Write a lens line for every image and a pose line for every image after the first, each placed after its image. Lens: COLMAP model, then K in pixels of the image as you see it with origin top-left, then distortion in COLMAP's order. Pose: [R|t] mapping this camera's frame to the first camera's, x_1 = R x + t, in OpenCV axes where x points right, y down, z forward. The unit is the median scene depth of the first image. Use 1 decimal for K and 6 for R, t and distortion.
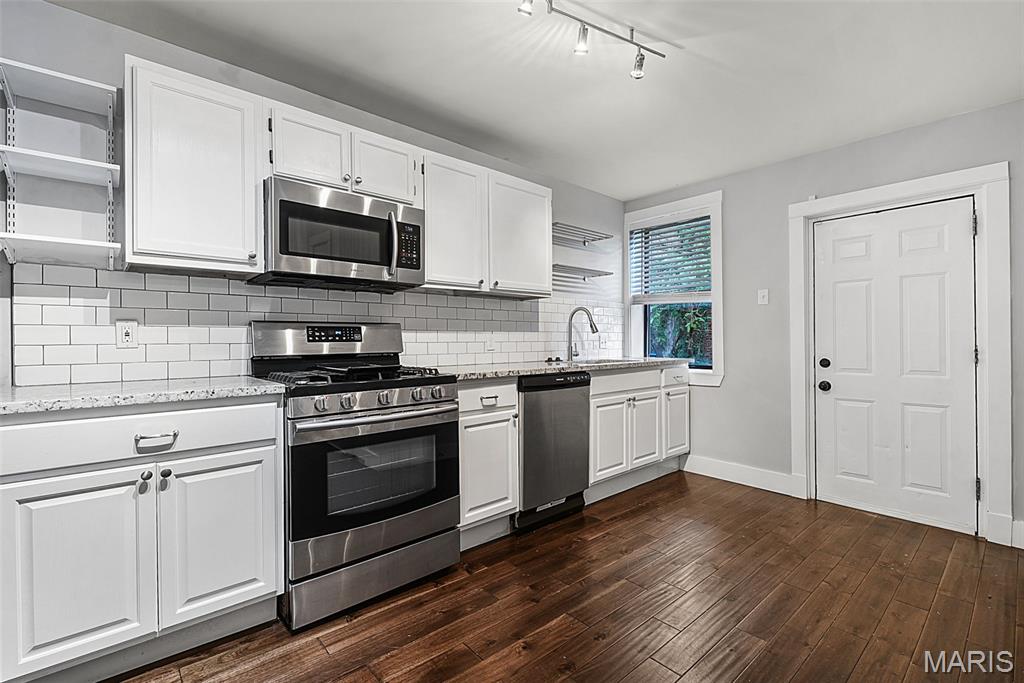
lens RADIAL K [[450.4, 0, 513.1], [0, 450.4, 340.2], [0, 0, 1]] dist [-0.004268, -0.003161]
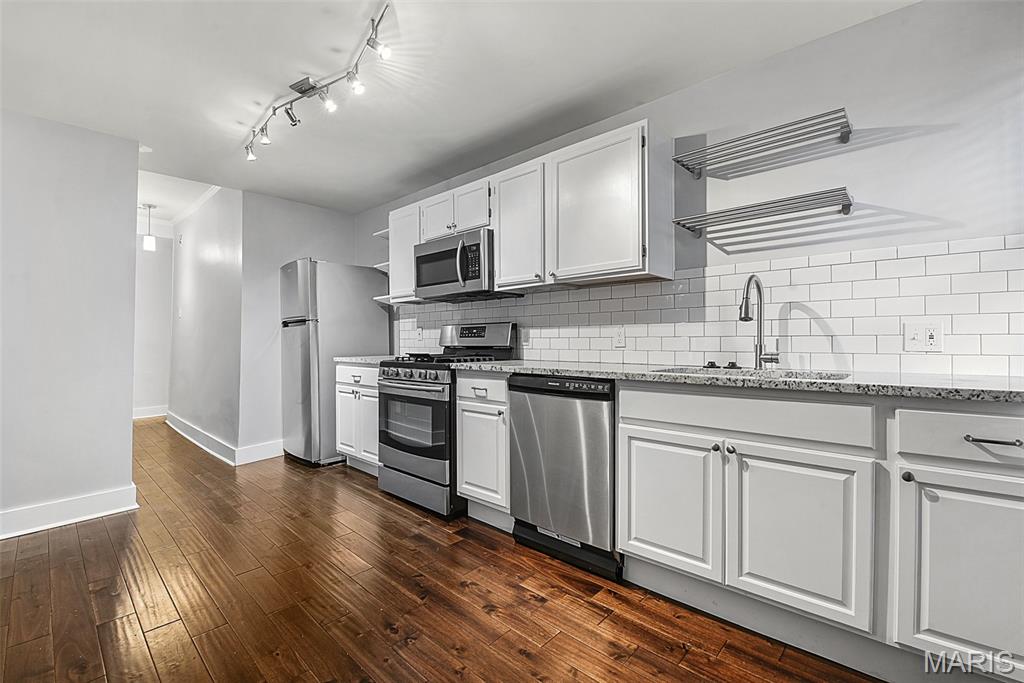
lens RADIAL K [[450.4, 0, 511.6], [0, 450.4, 341.7], [0, 0, 1]] dist [-0.004268, -0.003161]
pose [[0.090419, 0.007075, -0.995879, 0.844482], [0.004338, 0.999962, 0.007498, 0.005499], [0.995894, -0.004998, 0.090385, 0.803923]]
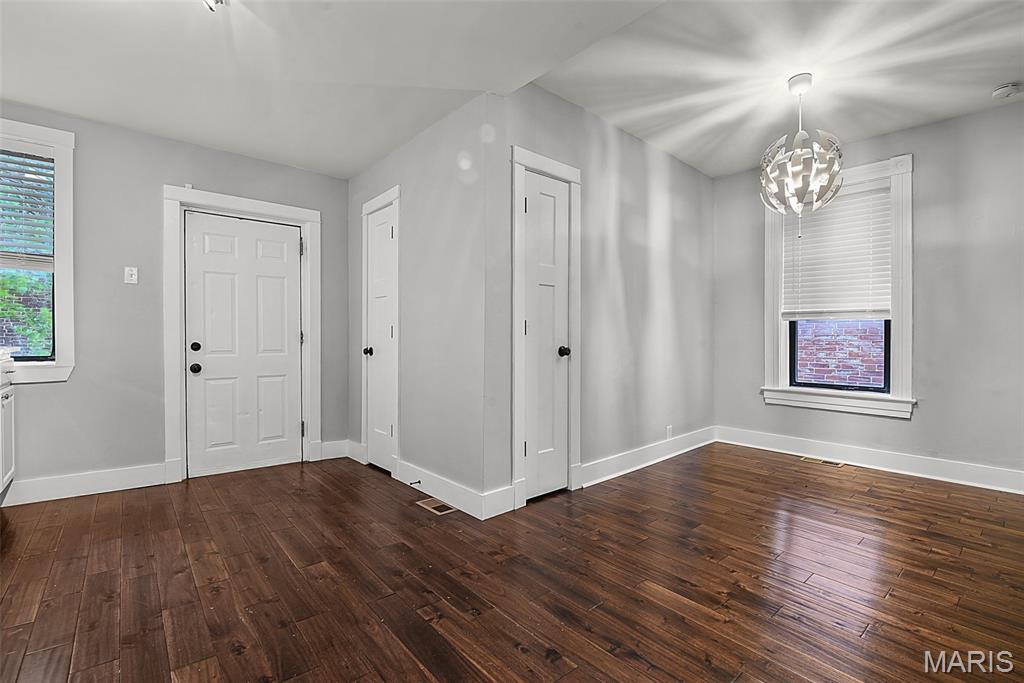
lens RADIAL K [[450.4, 0, 508.0], [0, 450.4, 336.9], [0, 0, 1]] dist [-0.004268, -0.003161]
pose [[0.034798, 0.004422, 0.999385, -0.387777], [-0.007527, 0.999963, -0.004162, 0.031450], [-0.999366, -0.007378, 0.034830, 0.266360]]
